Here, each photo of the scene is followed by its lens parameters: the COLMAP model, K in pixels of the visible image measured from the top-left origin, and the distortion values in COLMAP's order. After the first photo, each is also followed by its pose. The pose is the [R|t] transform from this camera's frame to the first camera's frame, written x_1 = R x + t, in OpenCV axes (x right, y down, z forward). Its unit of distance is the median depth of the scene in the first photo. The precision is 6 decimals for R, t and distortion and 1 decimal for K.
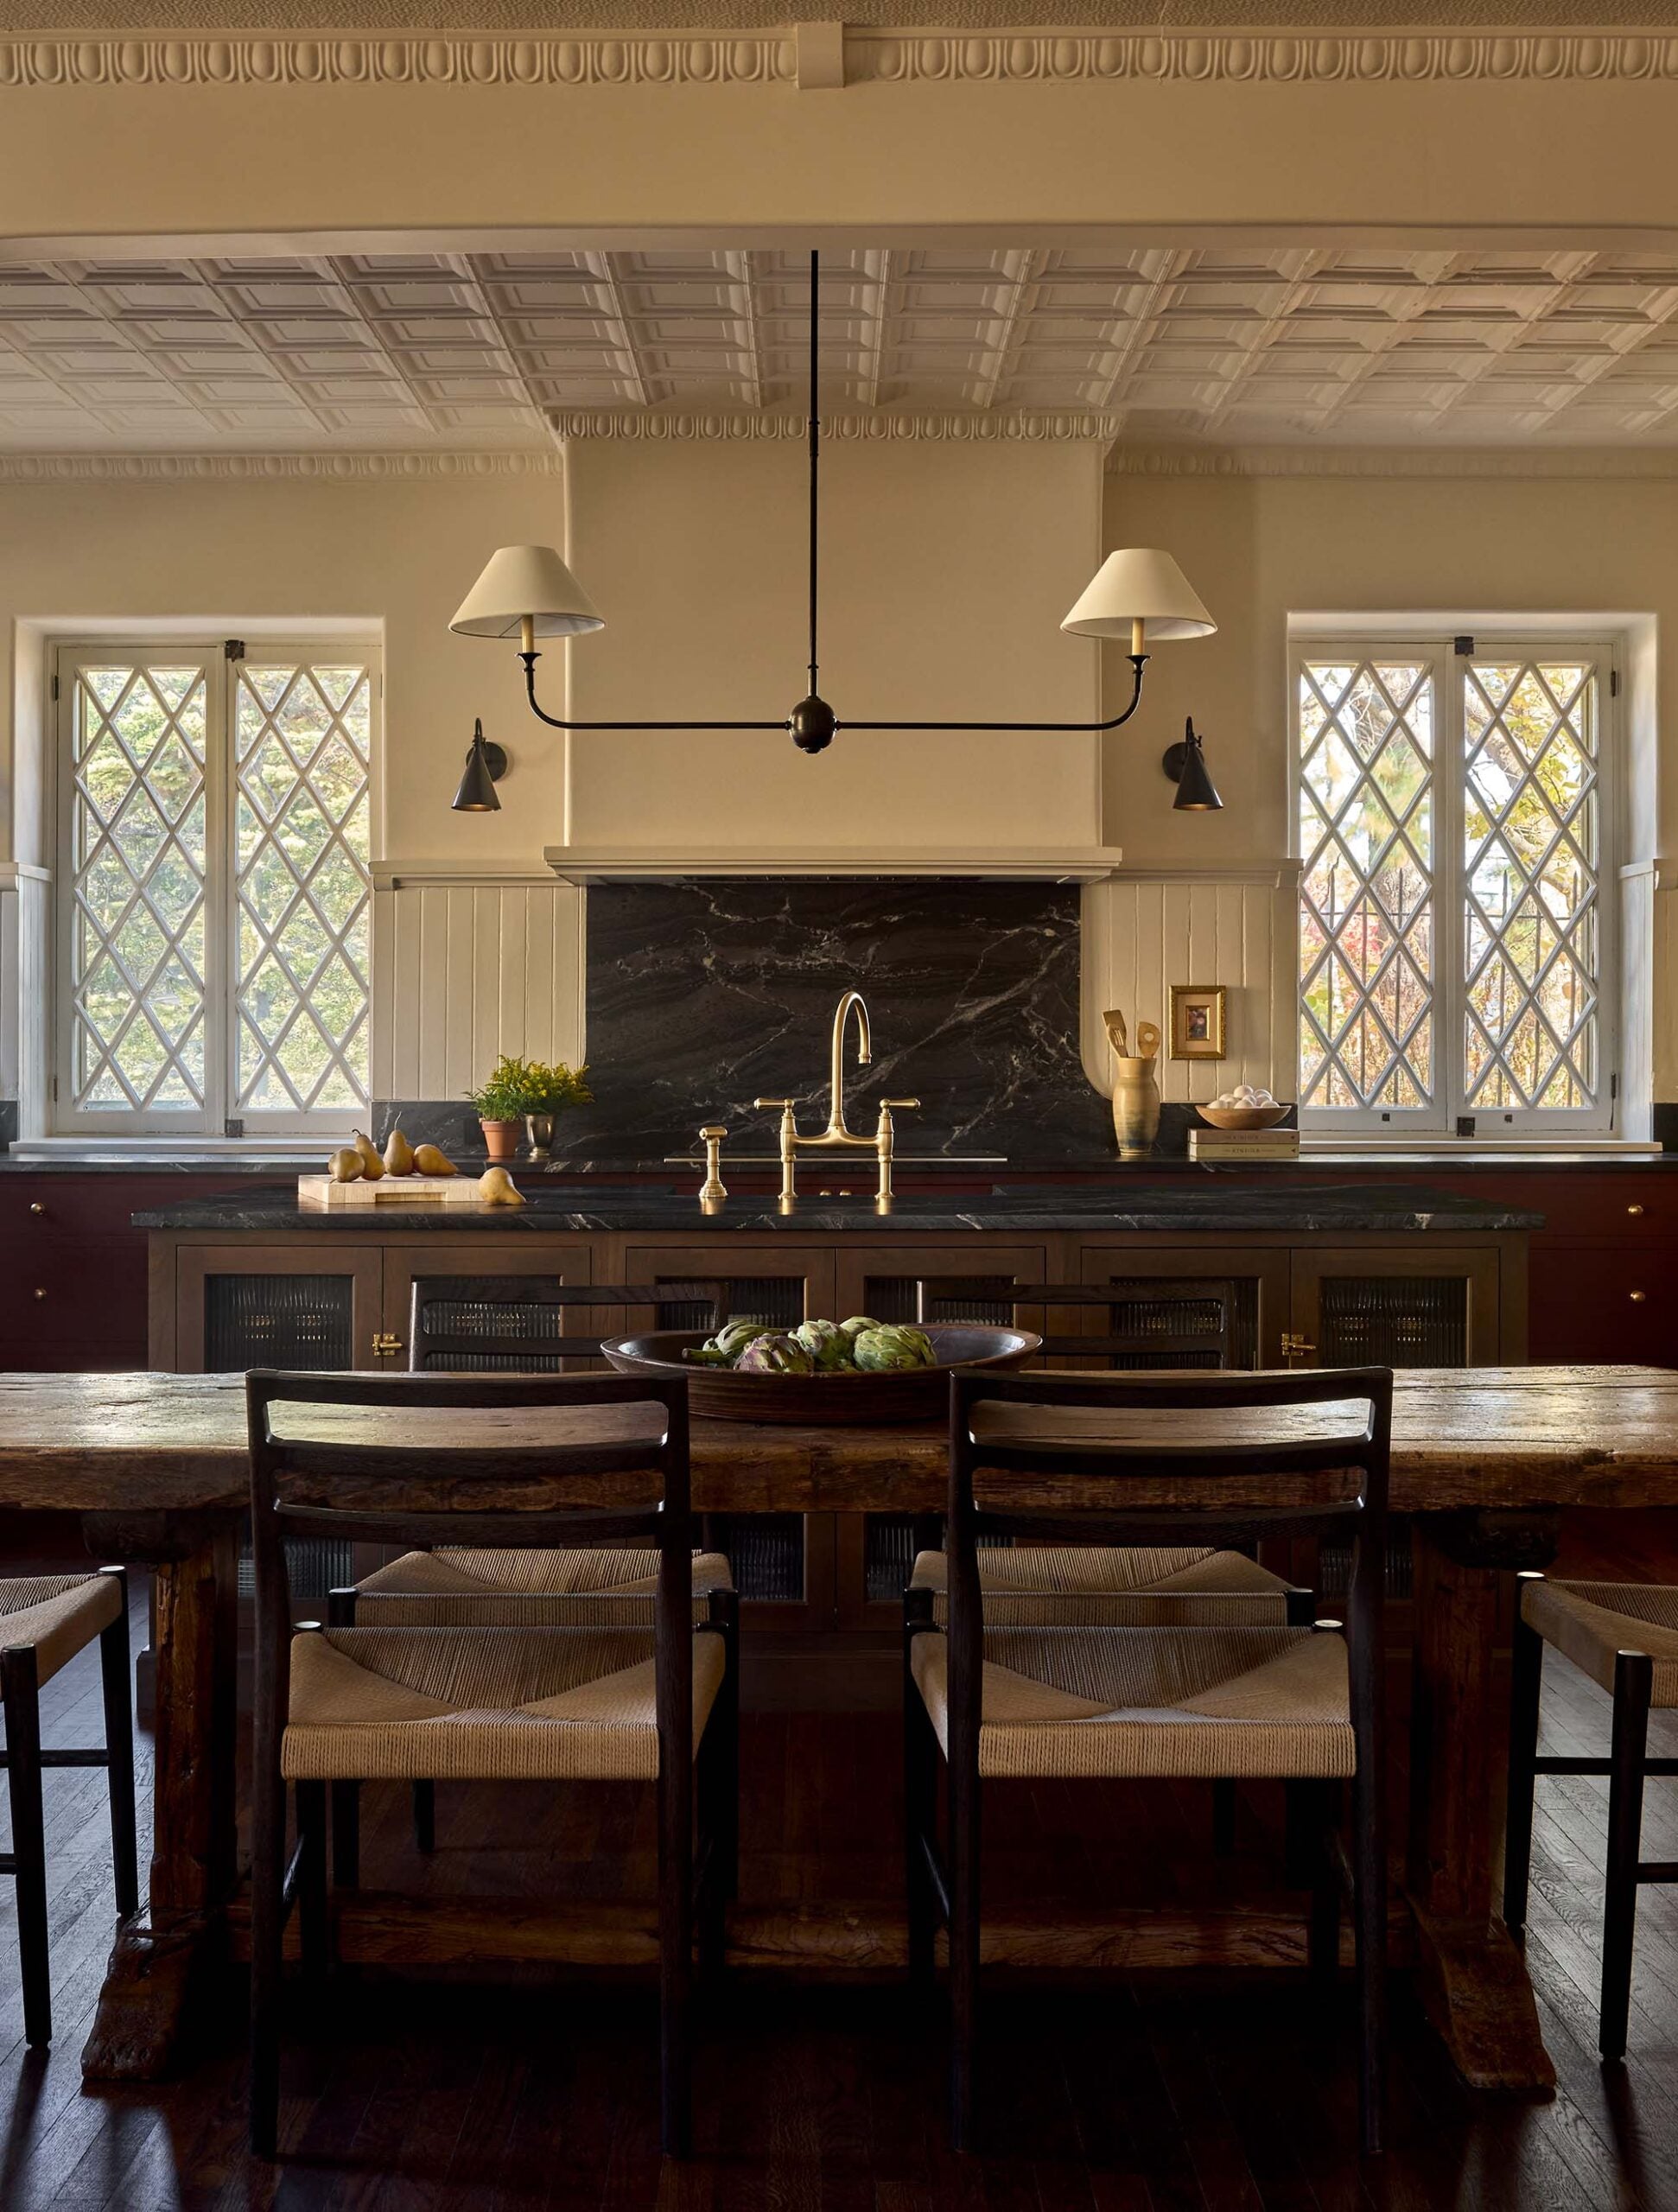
lens RADIAL K [[2767.5, 0, 830.0], [0, 2767.5, 1095.7], [0, 0, 1]] dist [-0.012161, 0.000000]
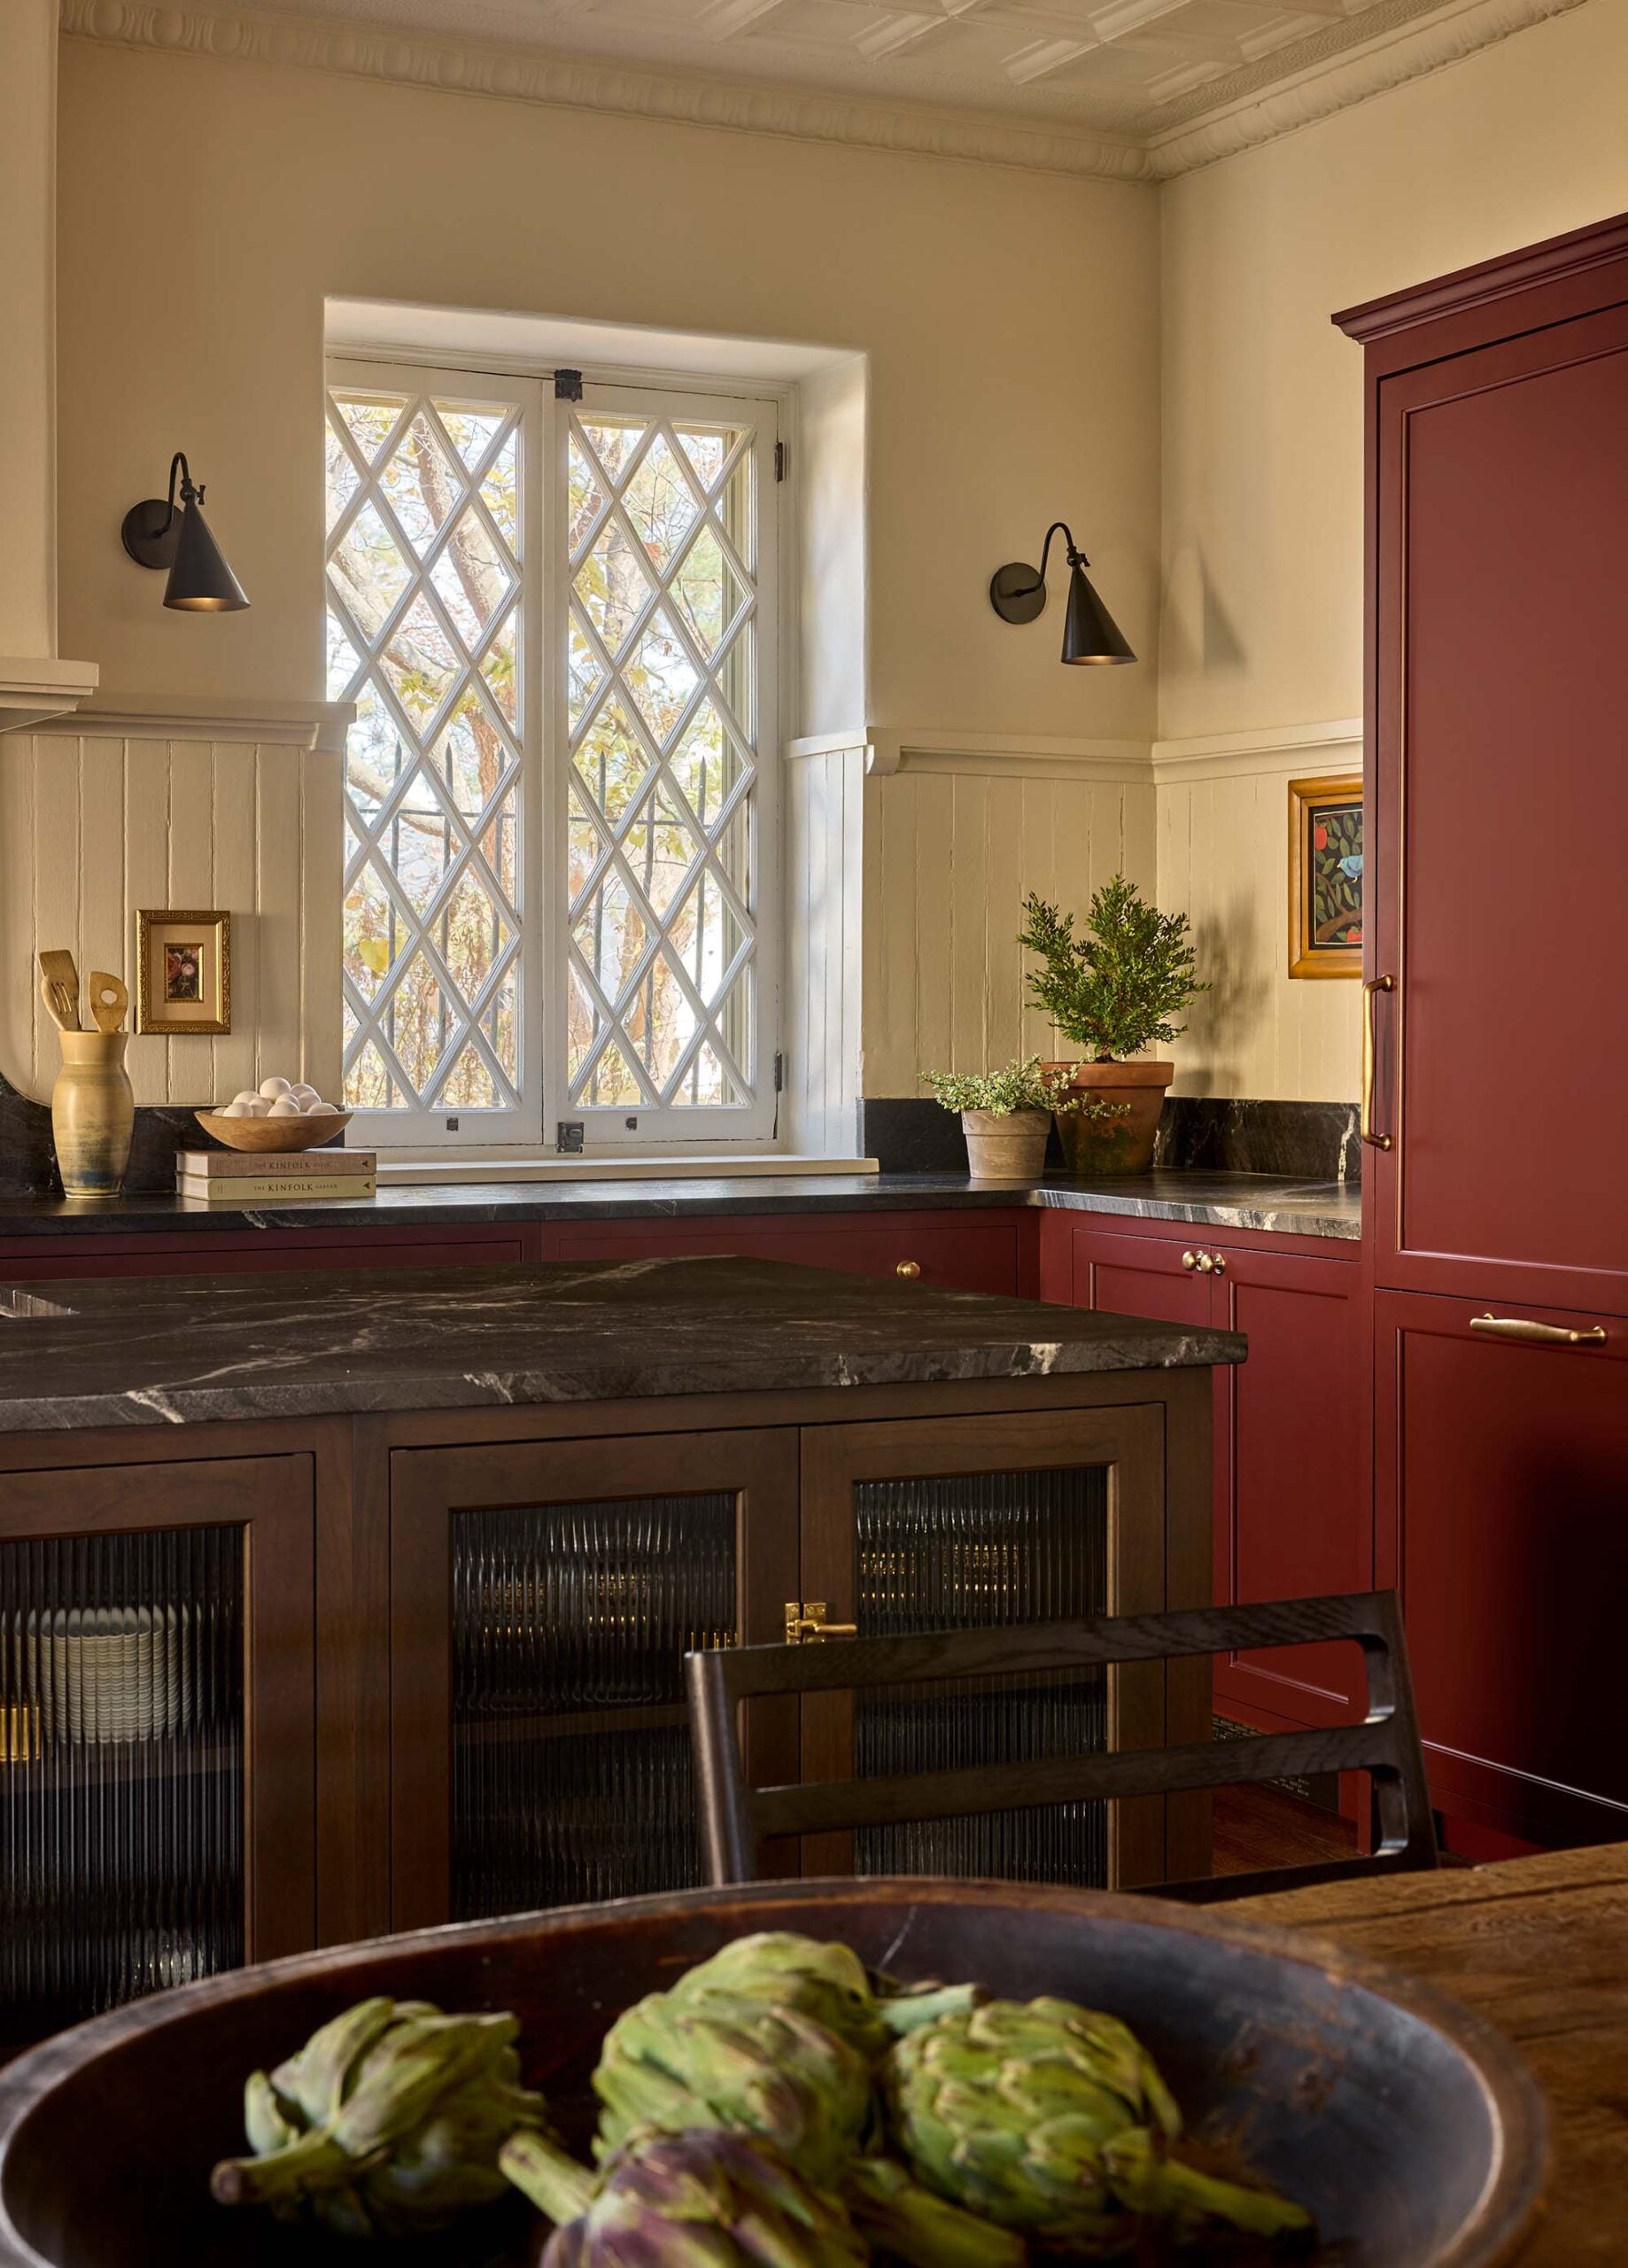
lens RADIAL K [[3248.2, 0, 826.5], [0, 3248.2, 1124.7], [0, 0, 1]] dist [-0.027258, 0.000000]
pose [[0.898708, -0.014087, 0.438322, -0.049558], [0.007163, 0.999822, 0.017446, -0.004777], [-0.438490, -0.012539, 0.898649, 0.310275]]
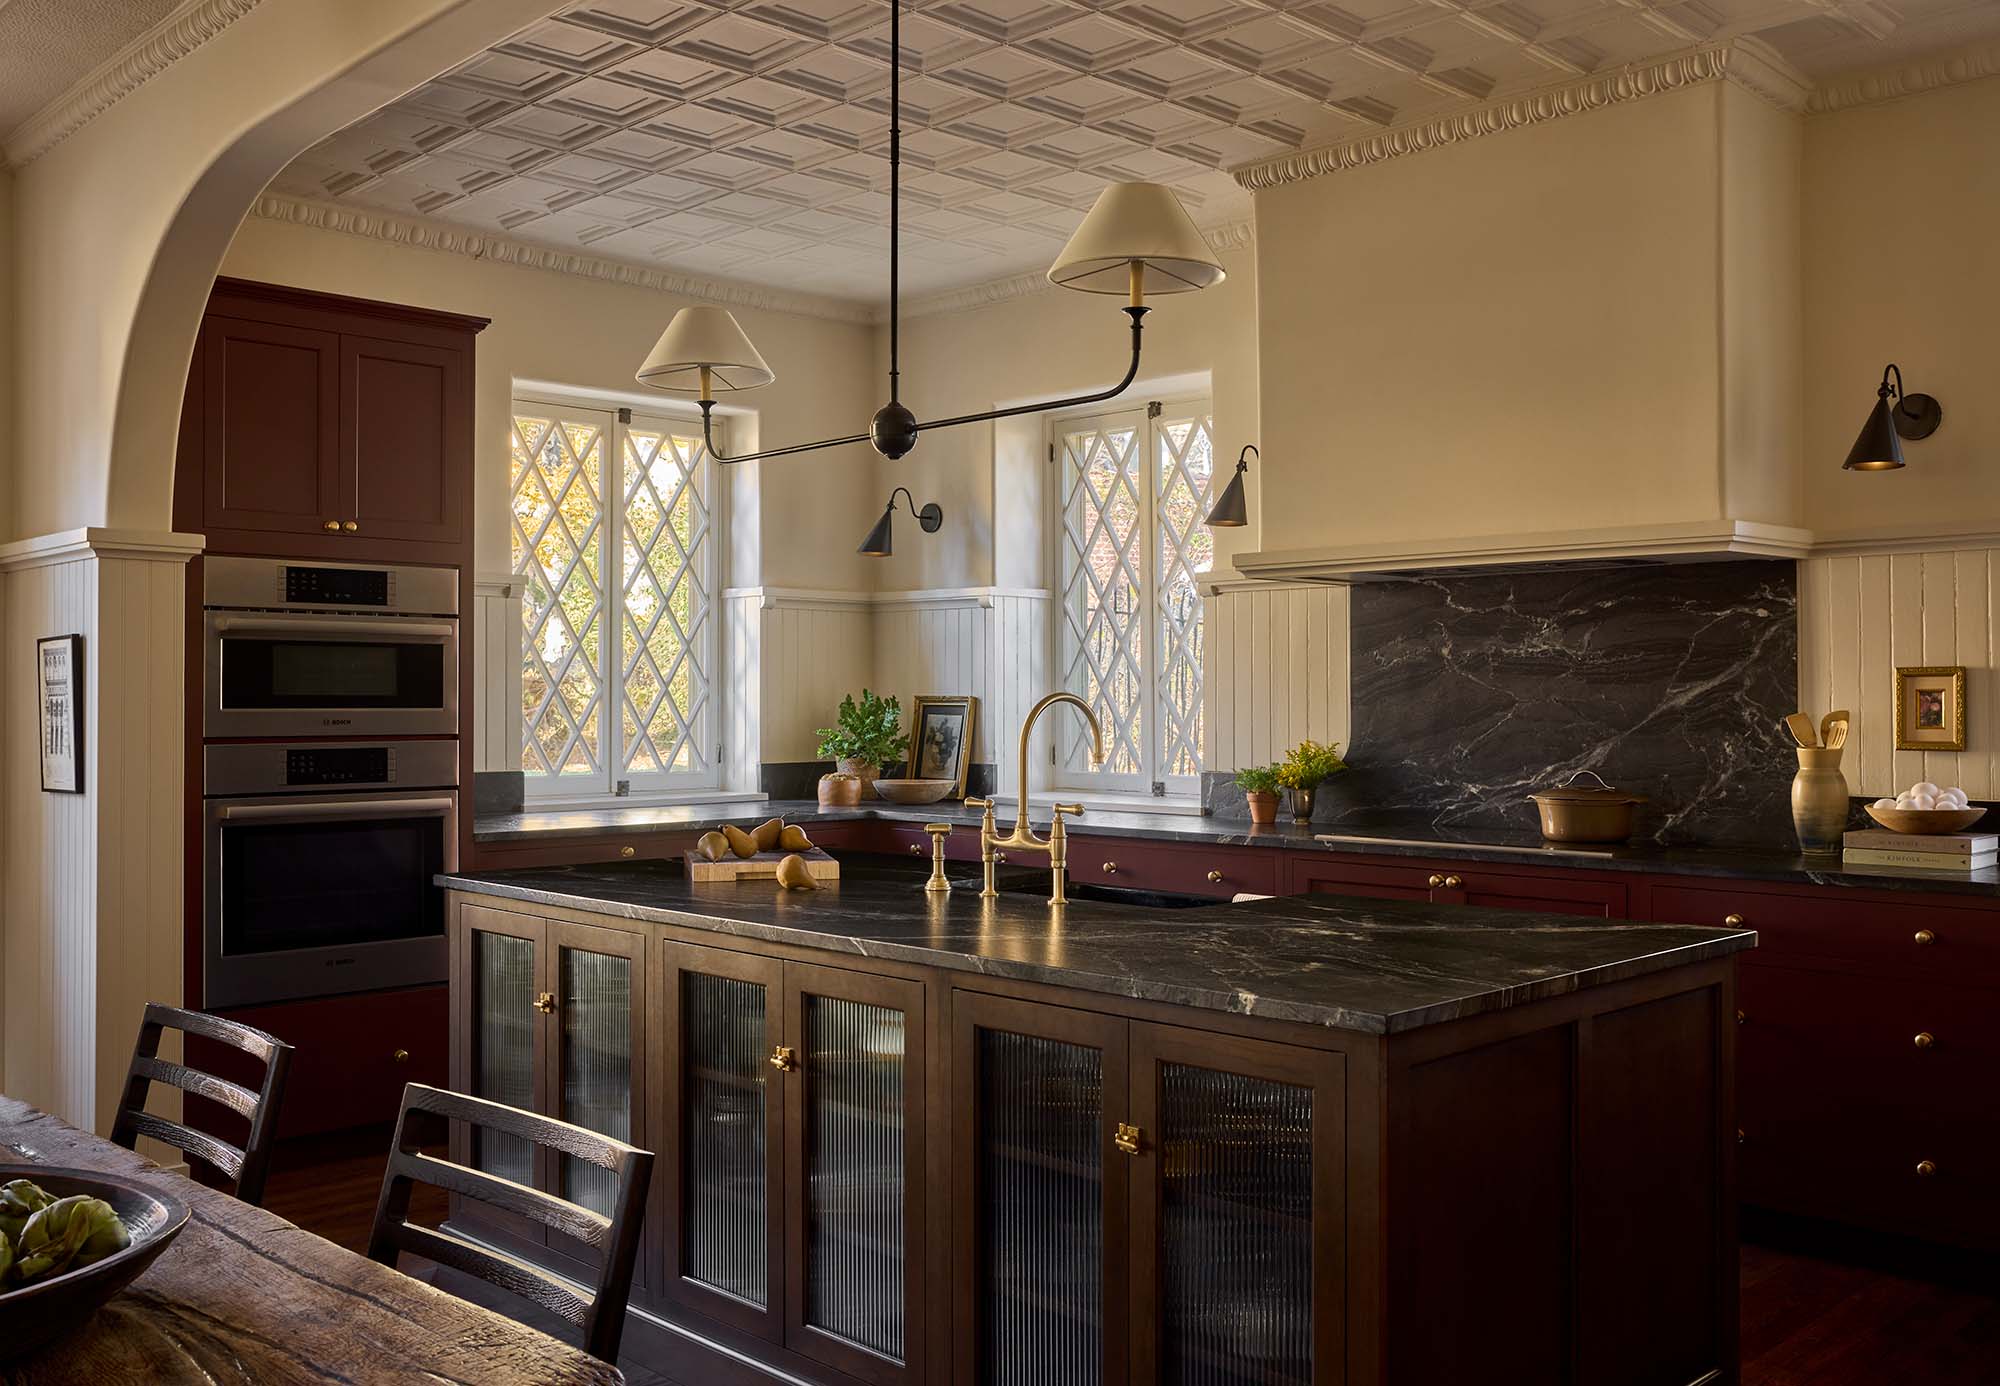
lens RADIAL K [[1808.4, 0, 1010.1], [0, 1808.4, 699.4], [0, 0, 1]] dist [-0.007325, 0.008585]
pose [[0.715869, -0.000917, -0.698234, 0.325138], [-0.009673, 0.999890, -0.011231, -0.020099], [0.698168, 0.014794, 0.715781, 0.380603]]
